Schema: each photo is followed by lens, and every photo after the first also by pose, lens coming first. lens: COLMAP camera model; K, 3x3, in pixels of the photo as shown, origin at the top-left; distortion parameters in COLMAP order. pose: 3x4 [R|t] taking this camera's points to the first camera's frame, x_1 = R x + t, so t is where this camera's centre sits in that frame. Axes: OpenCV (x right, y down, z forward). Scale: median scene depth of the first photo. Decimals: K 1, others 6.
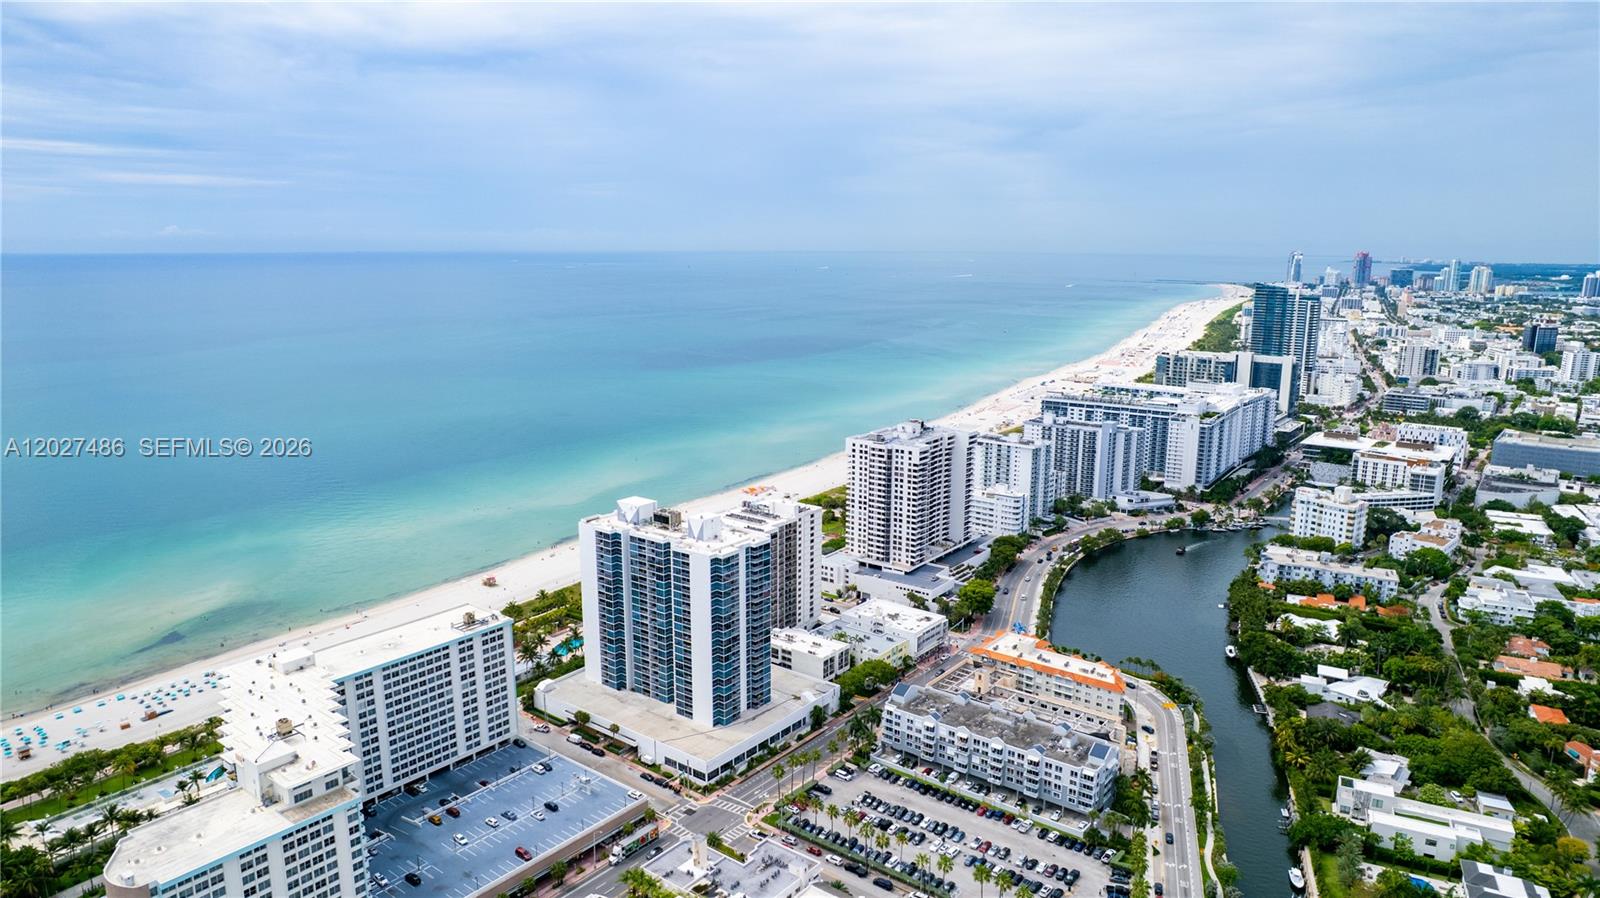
lens RADIAL K [[1024.1, 0, 797.9], [0, 1024.1, 448.2], [0, 0, 1]] dist [-0.075241, 0.065323]
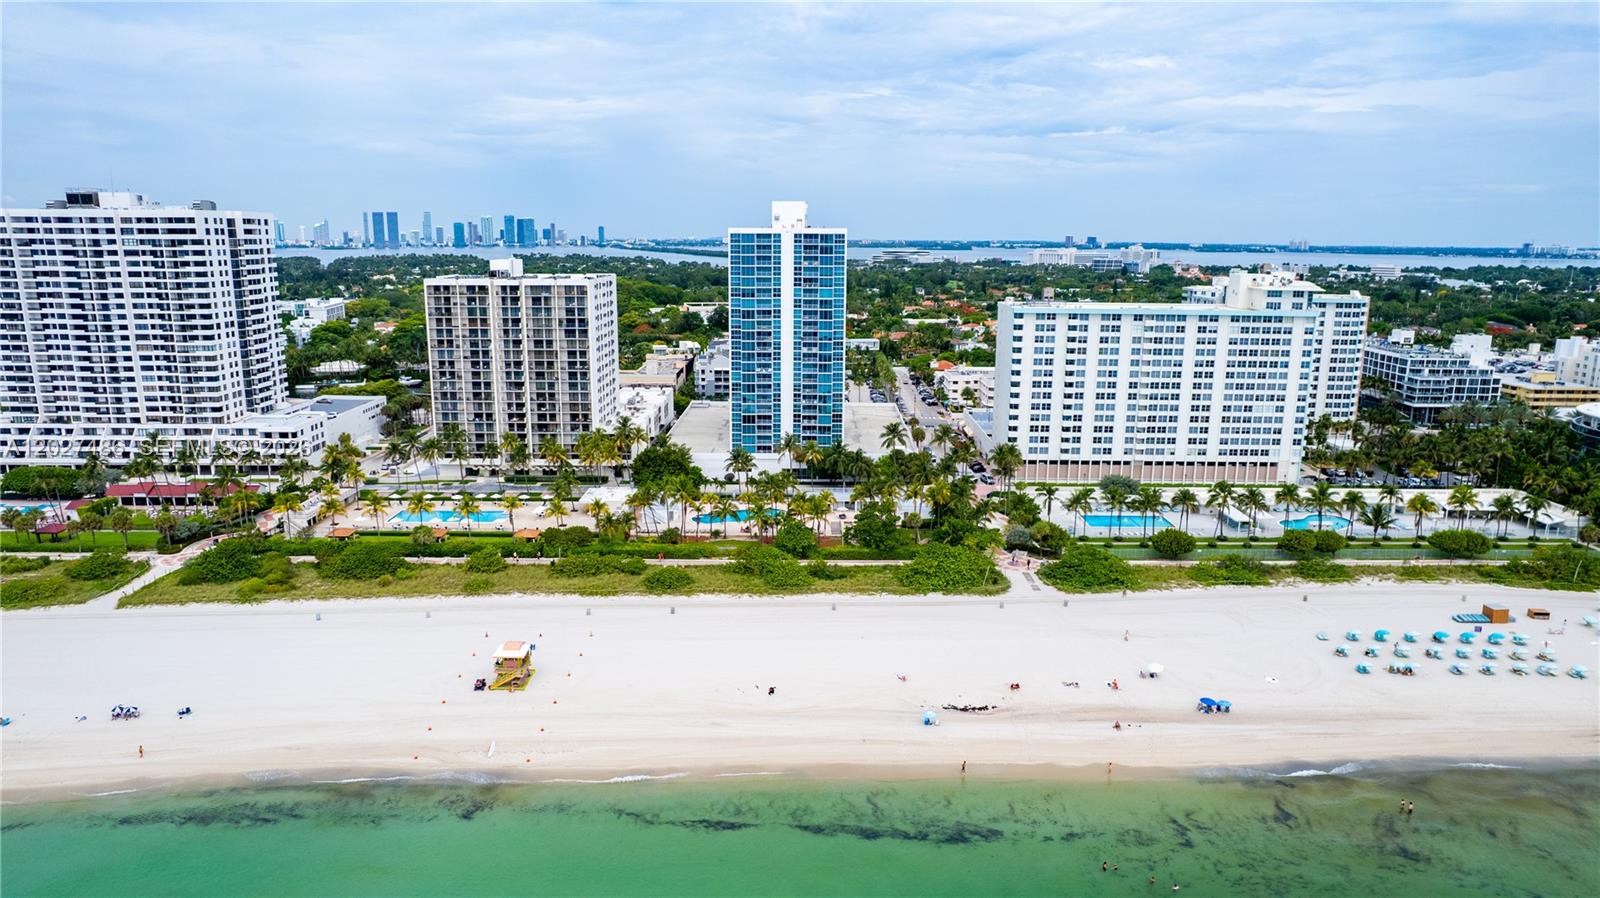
lens RADIAL K [[1024.1, 0, 799.1], [0, 1024.1, 454.5], [0, 0, 1]] dist [-0.075241, 0.065323]
pose [[-0.599437, -0.175296, 0.780991, -0.615015], [0.150136, 0.933782, 0.324824, -0.014190], [-0.786216, 0.311966, -0.533425, 1.141936]]
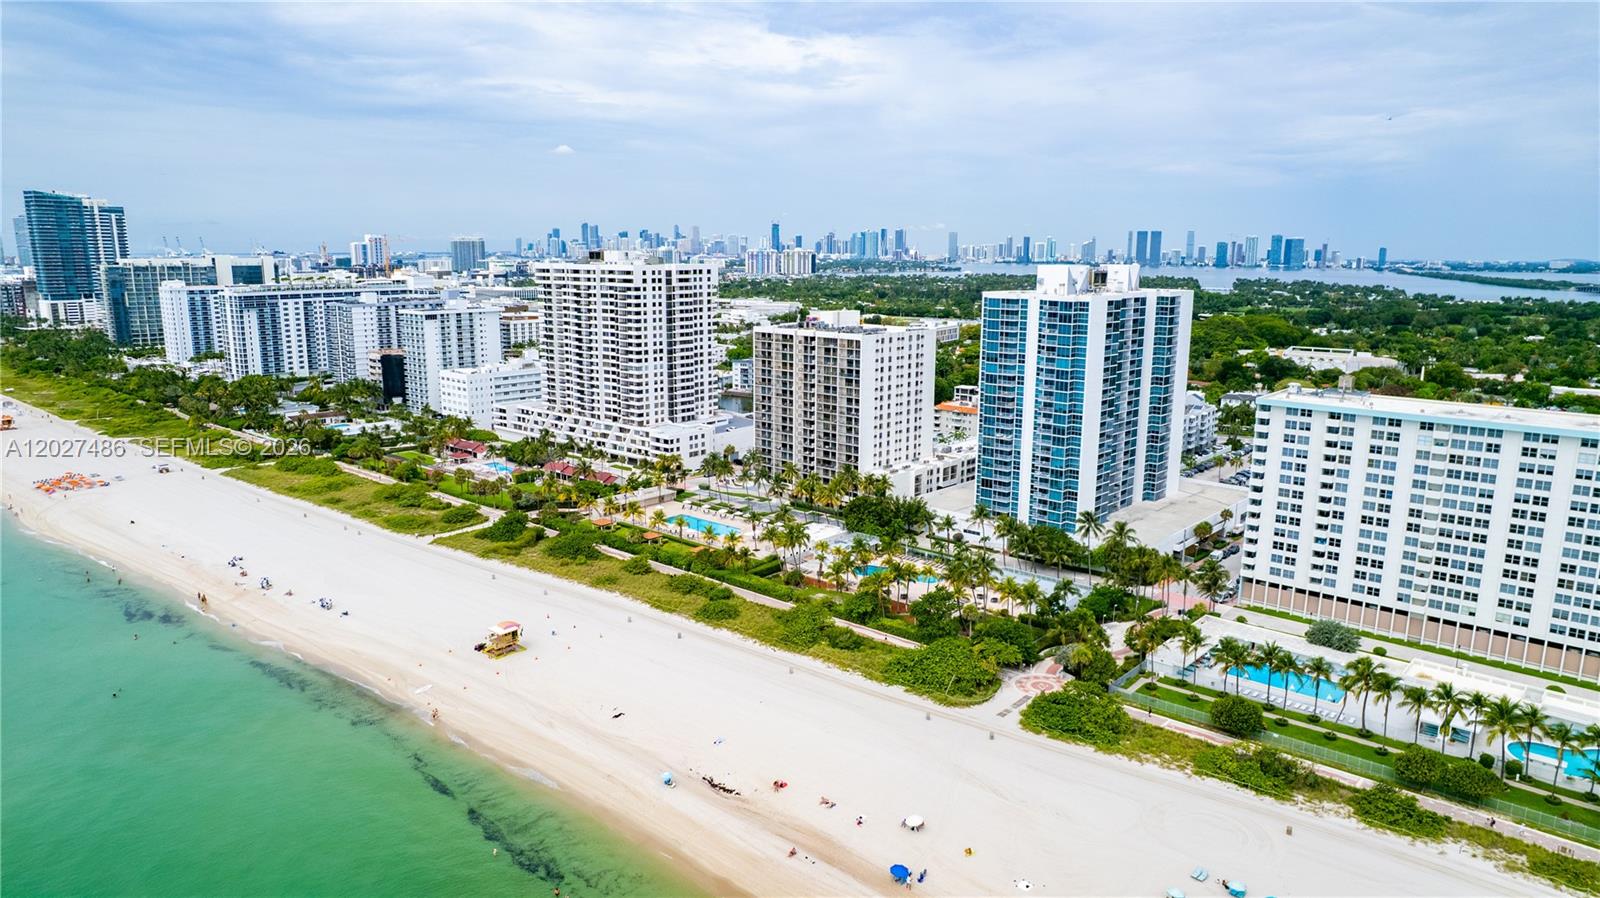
lens RADIAL K [[1024.1, 0, 798.8], [0, 1024.1, 451.2], [0, 0, 1]] dist [-0.075241, 0.065323]
pose [[0.080719, -0.197998, 0.976873, -0.709574], [0.191260, 0.964936, 0.179775, 0.010114], [-0.978215, 0.172325, 0.115757, 0.881213]]
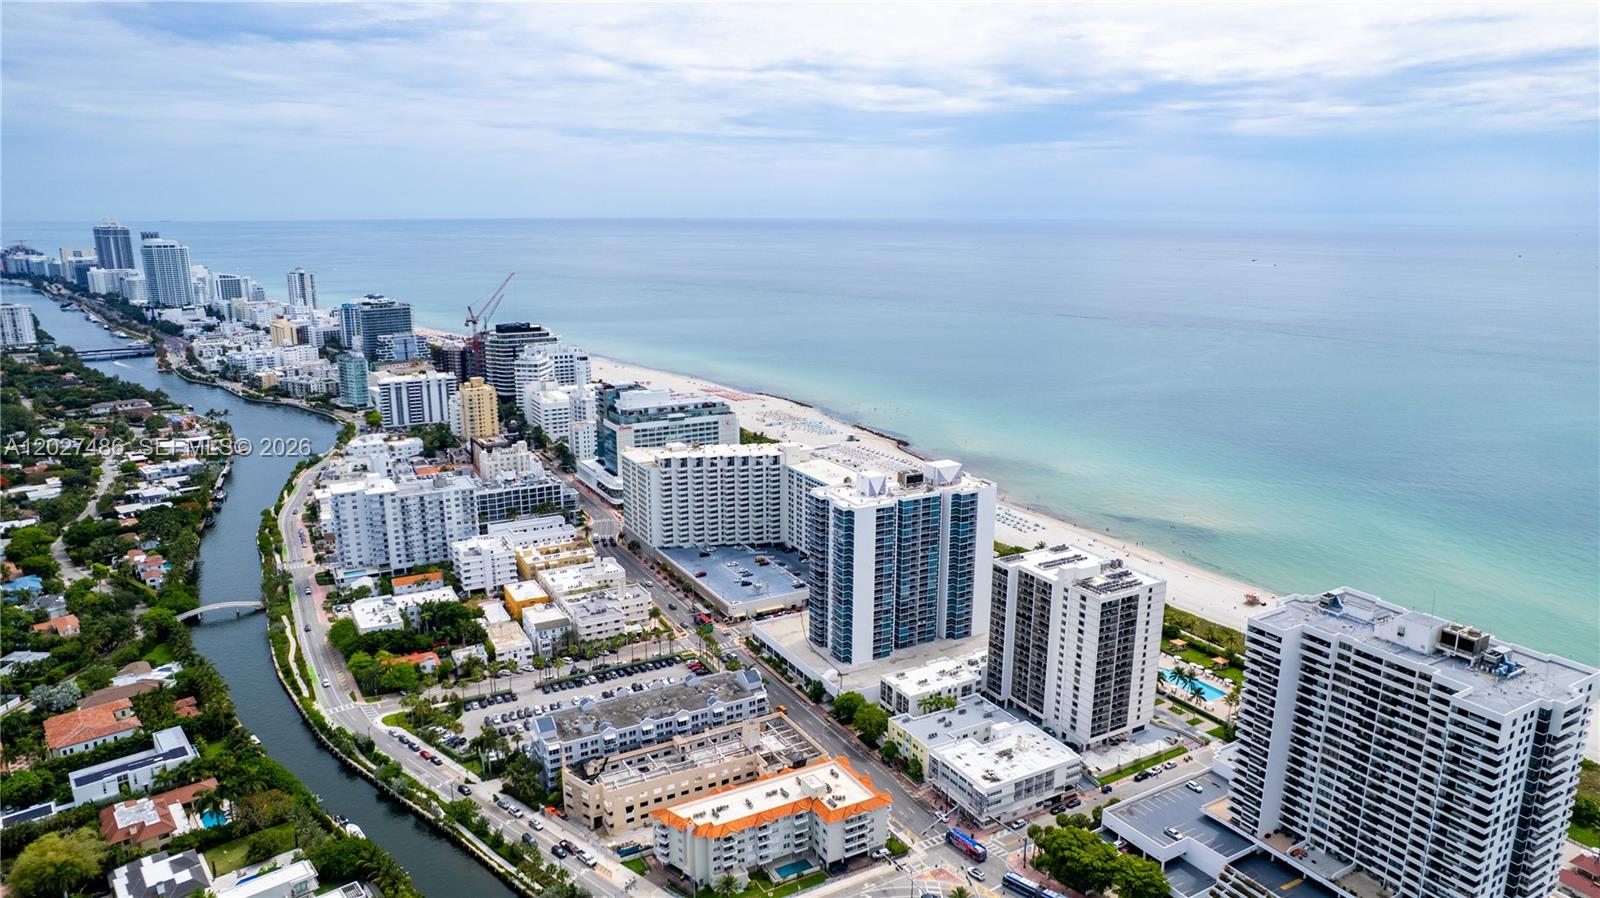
lens RADIAL K [[1024.1, 0, 794.7], [0, 1024.1, 453.8], [0, 0, 1]] dist [-0.075241, 0.065323]
pose [[-0.393972, 0.208108, -0.895253, 0.667023], [-0.186409, 0.935696, 0.299542, -0.193600], [0.900021, 0.284894, -0.329844, 0.936112]]
